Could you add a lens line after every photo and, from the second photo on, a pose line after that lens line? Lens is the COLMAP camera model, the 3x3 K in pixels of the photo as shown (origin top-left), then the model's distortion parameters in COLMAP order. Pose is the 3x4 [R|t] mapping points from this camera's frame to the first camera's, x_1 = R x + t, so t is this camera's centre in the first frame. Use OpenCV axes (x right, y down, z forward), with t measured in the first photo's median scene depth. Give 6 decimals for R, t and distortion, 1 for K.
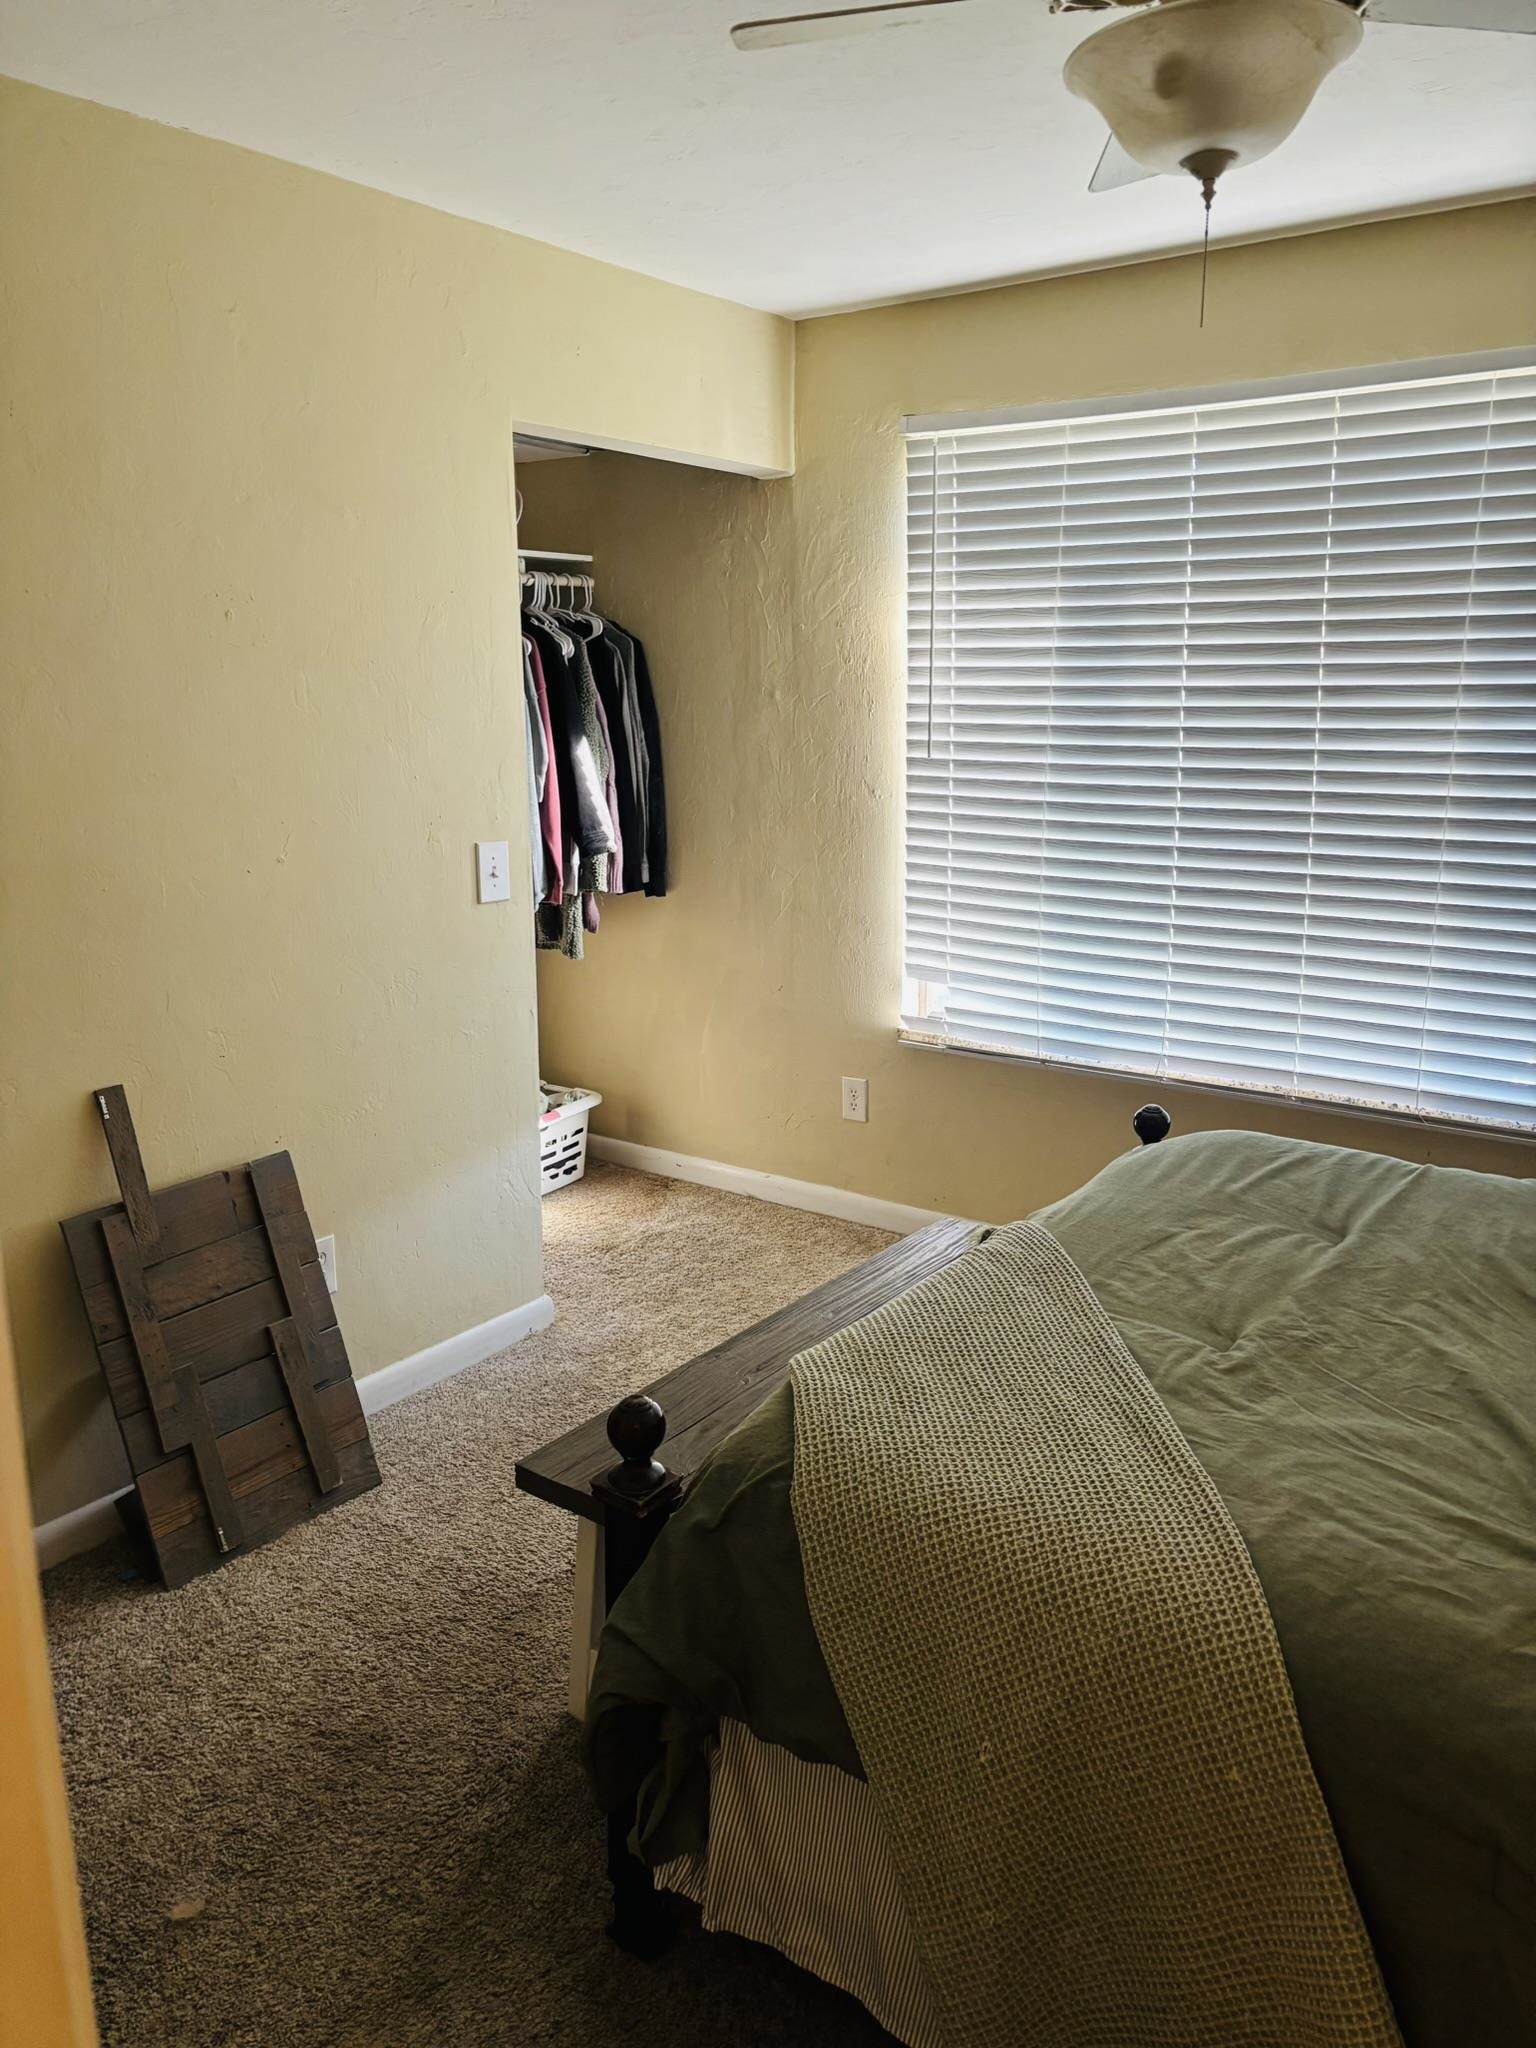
lens RADIAL K [[1539.8, 0, 769.5], [0, 1539.8, 1034.8], [0, 0, 1]] dist [0.035822, -0.041622]
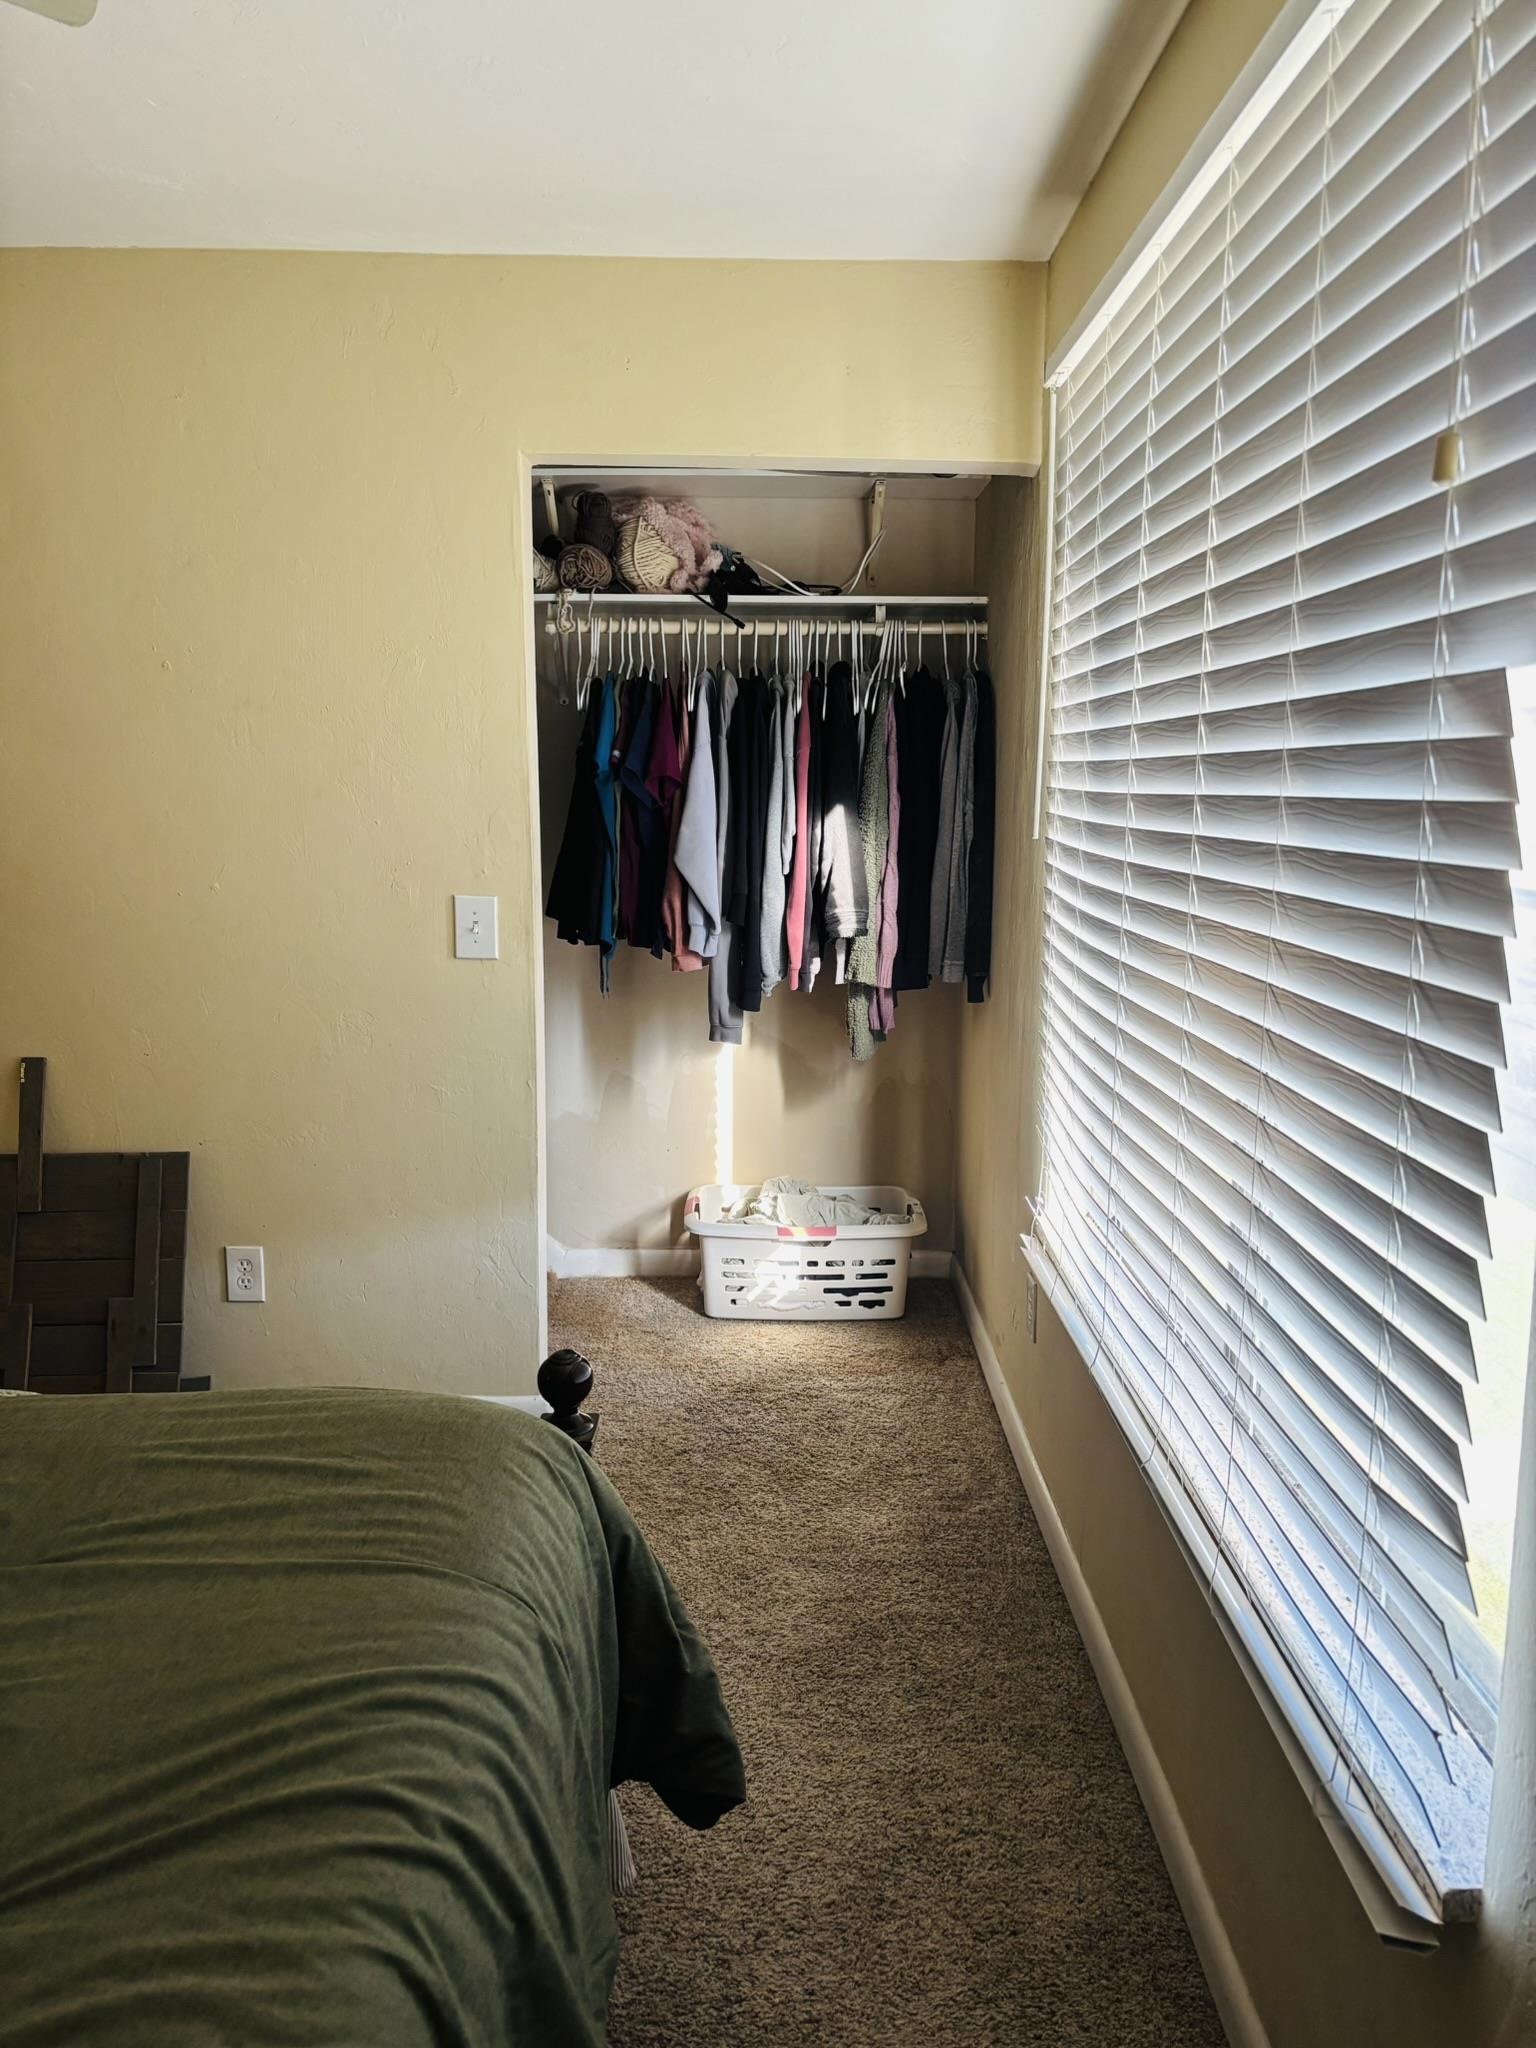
lens RADIAL K [[1539.8, 0, 769.2], [0, 1539.8, 1011.8], [0, 0, 1]] dist [0.035822, -0.041622]
pose [[0.594042, 0.130801, -0.793729, 0.697935], [-0.192301, 0.981175, 0.017769, -0.106949], [0.781111, 0.142079, 0.608012, 0.573725]]
